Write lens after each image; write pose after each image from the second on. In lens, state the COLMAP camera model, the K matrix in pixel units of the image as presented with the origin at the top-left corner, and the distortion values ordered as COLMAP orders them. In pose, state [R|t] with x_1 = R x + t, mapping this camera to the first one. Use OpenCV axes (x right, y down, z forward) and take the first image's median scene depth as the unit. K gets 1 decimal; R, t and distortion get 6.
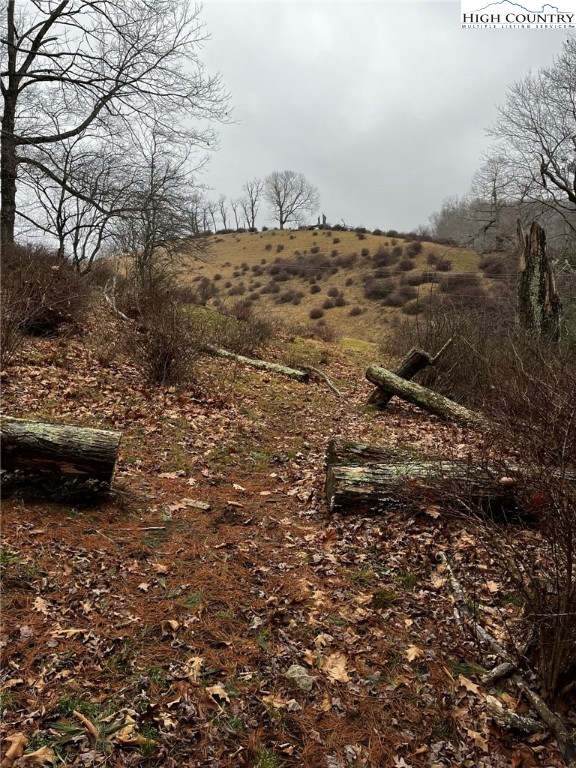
lens RADIAL K [[579.8, 0, 283.6], [0, 579.8, 380.5], [0, 0, 1]] dist [0.037548, -0.007641]
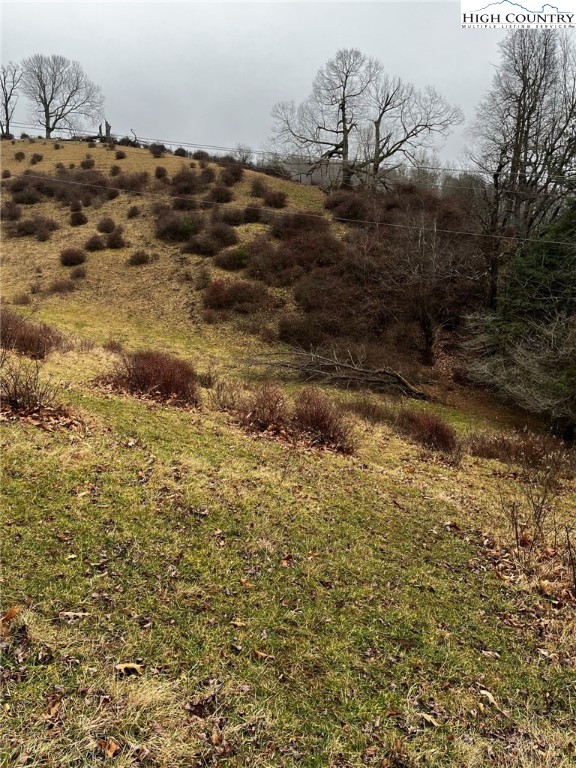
lens RADIAL K [[579.8, 0, 283.8], [0, 579.8, 388.0], [0, 0, 1]] dist [0.037548, -0.007641]
pose [[0.946907, -0.000071, 0.321506, 0.059276], [-0.027188, 0.996400, 0.080295, -0.030285], [-0.320355, -0.084773, 0.943497, 0.301918]]
